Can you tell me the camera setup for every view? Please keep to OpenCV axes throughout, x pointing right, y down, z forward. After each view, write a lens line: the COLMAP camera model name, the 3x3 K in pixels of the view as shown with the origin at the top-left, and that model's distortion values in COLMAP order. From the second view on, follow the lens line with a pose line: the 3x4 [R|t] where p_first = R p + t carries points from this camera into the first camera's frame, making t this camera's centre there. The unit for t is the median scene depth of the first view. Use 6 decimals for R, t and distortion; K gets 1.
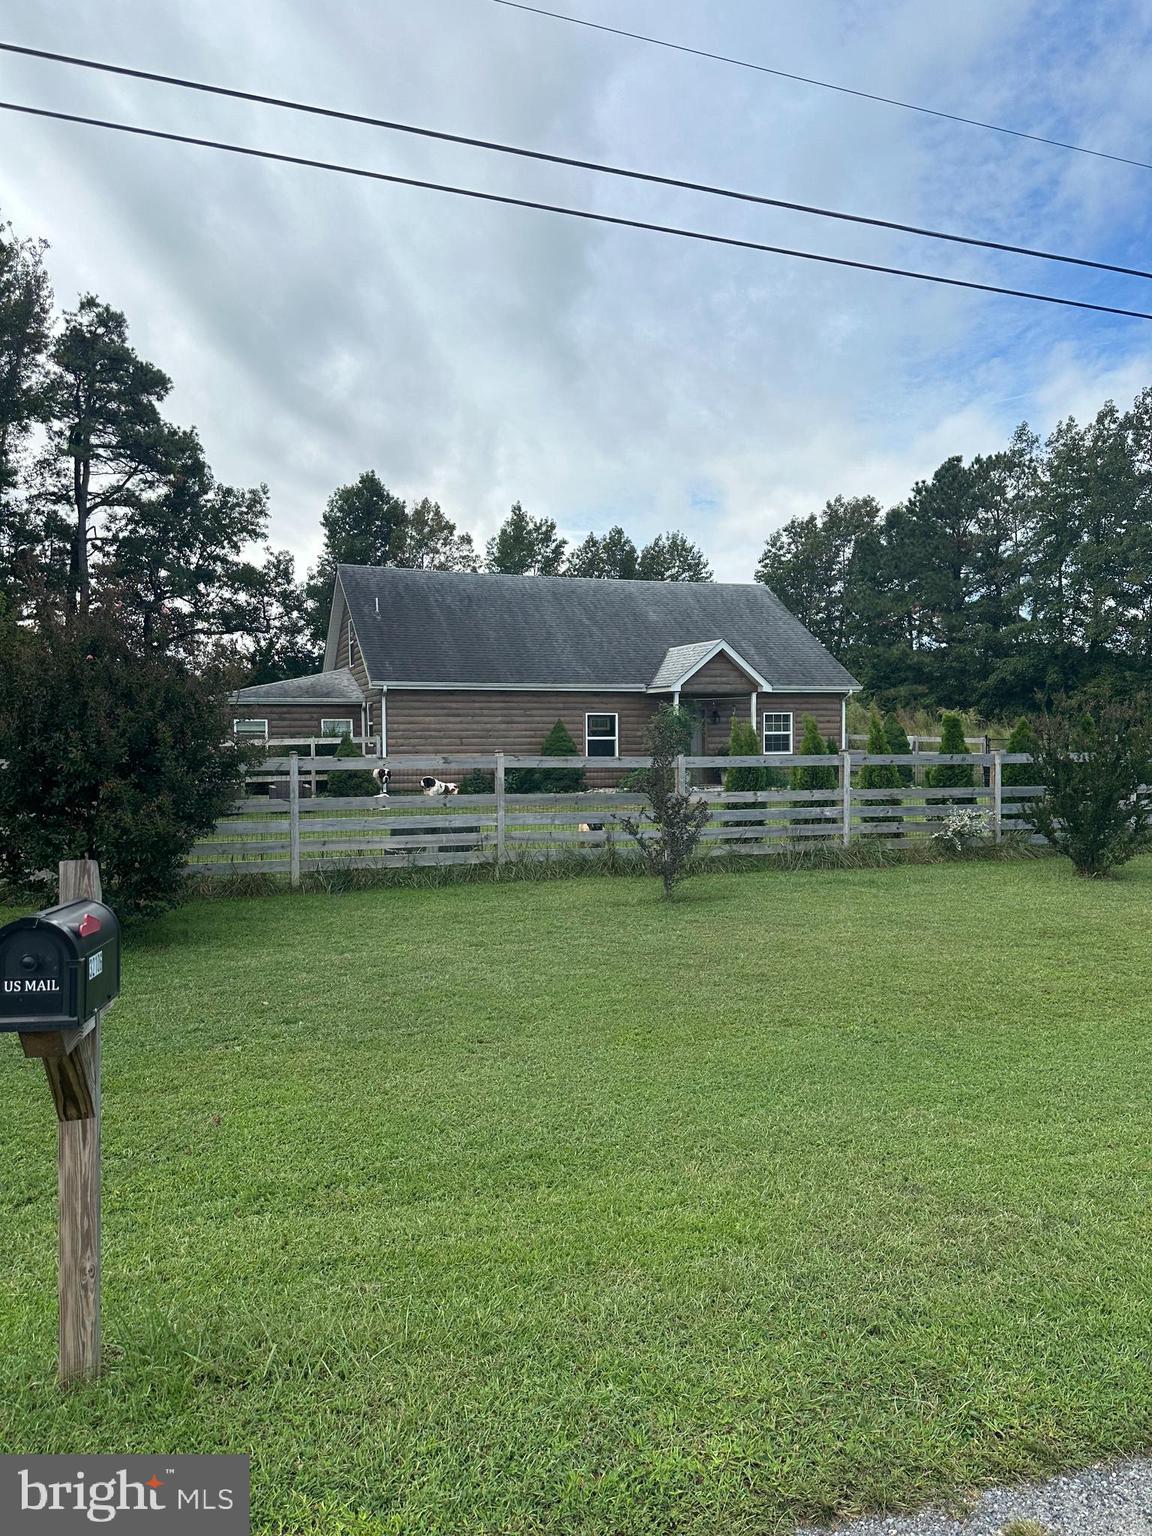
lens RADIAL K [[1086.7, 0, 576.7], [0, 1086.7, 766.8], [0, 0, 1]] dist [0.005687, -0.014733]
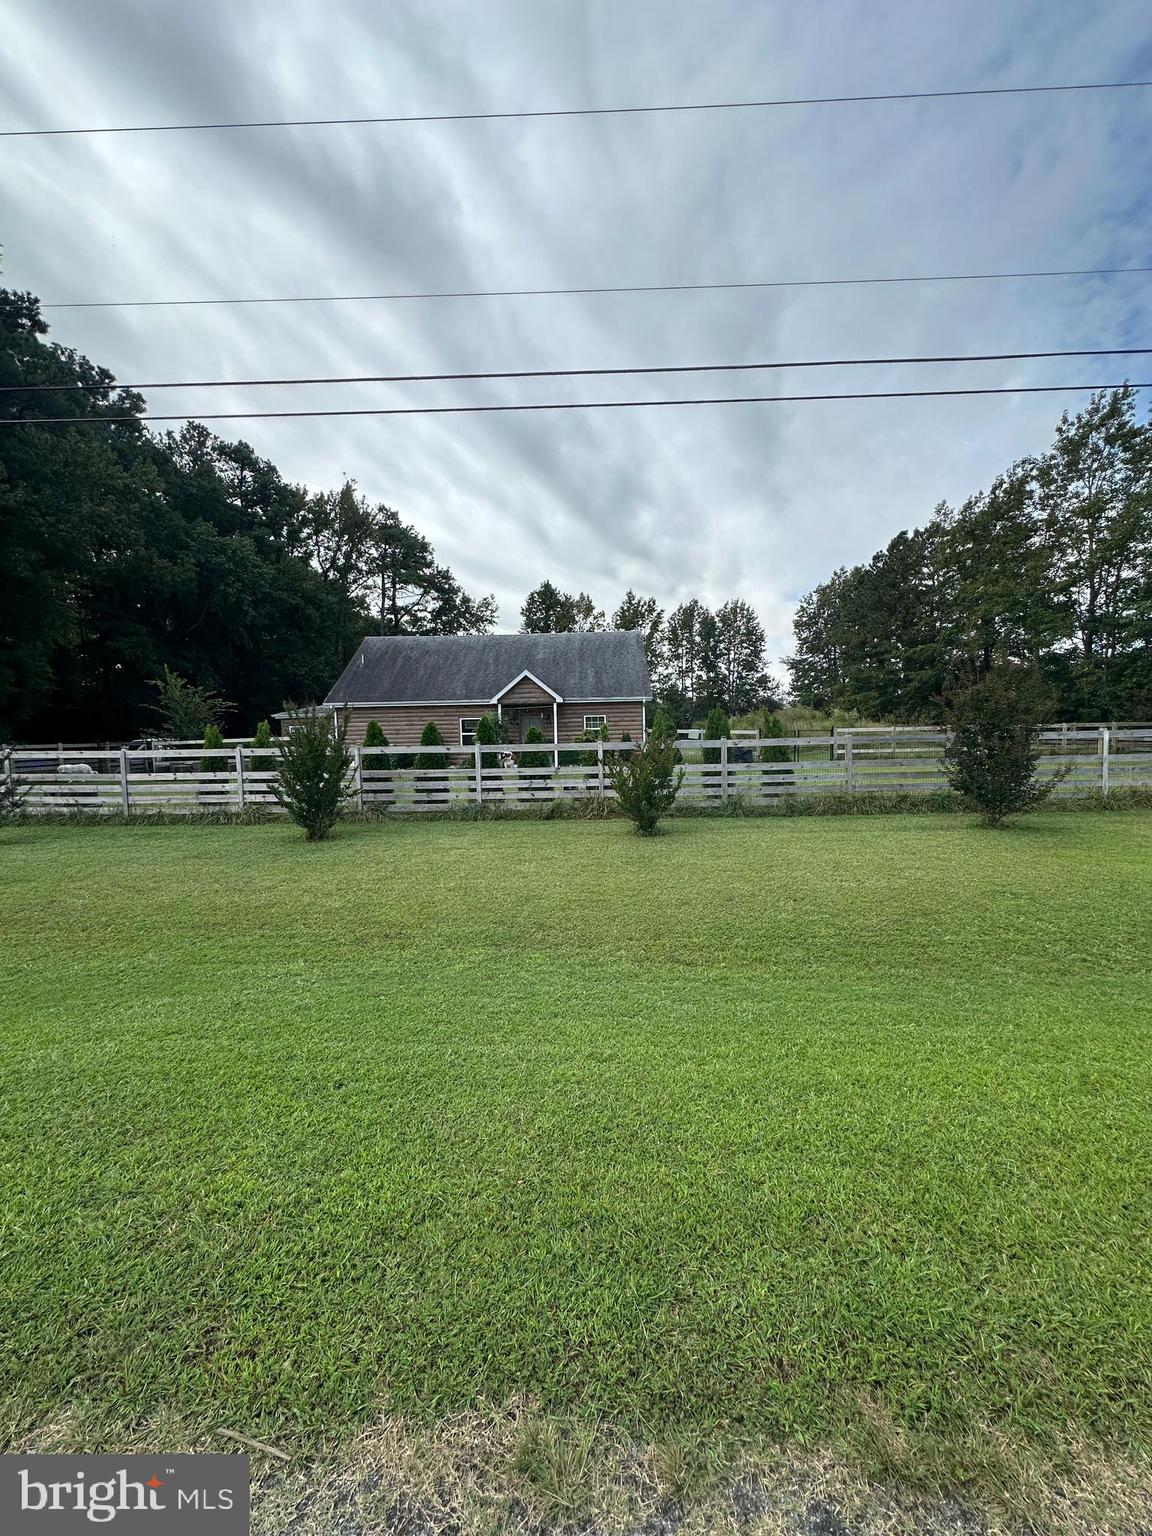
lens RADIAL K [[617.8, 0, 575.6], [0, 617.8, 771.3], [0, 0, 1]] dist [-0.026668, 0.000013]
pose [[0.934087, 0.008426, -0.356945, 0.239856], [0.006371, 0.999169, 0.040259, -0.003134], [0.356988, -0.039880, 0.933257, 0.082822]]
